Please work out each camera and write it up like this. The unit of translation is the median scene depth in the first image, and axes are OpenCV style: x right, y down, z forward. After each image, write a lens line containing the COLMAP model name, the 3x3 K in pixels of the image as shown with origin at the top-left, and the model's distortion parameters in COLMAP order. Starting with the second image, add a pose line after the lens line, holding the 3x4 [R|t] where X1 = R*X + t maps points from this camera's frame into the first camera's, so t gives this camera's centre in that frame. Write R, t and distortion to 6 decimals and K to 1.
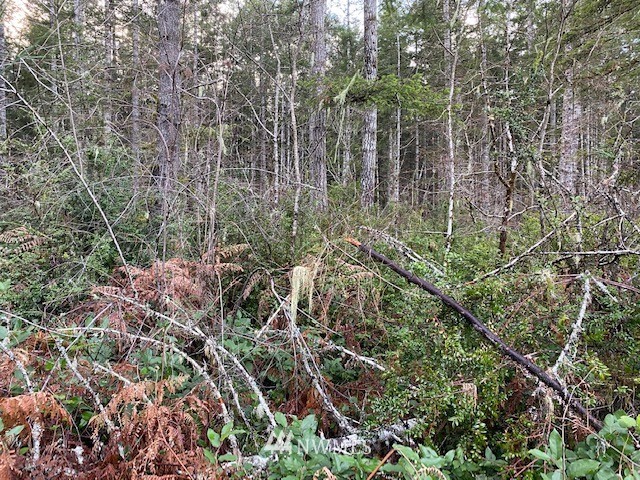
lens RADIAL K [[468.1, 0, 320.0], [0, 468.1, 240.0], [0, 0, 1]] dist [0.038311, -0.044308]
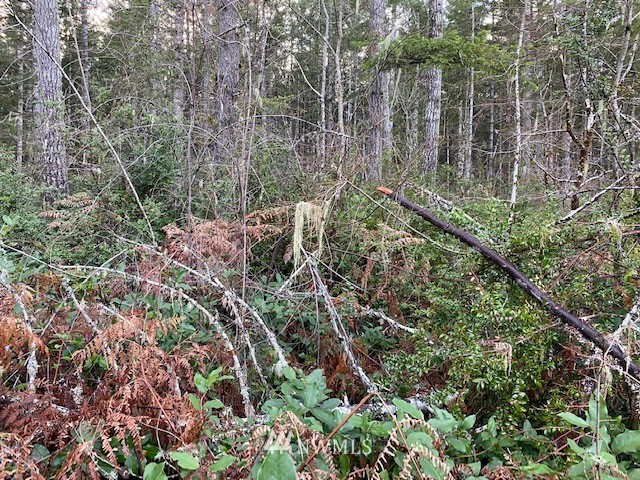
lens RADIAL K [[468.1, 0, 320.0], [0, 468.1, 240.0], [0, 0, 1]] dist [0.038311, -0.044308]
pose [[0.989955, 0.020107, -0.139944, 0.084372], [-0.014813, 0.999139, 0.038764, 0.074198], [0.140603, -0.036302, 0.989400, 0.100632]]
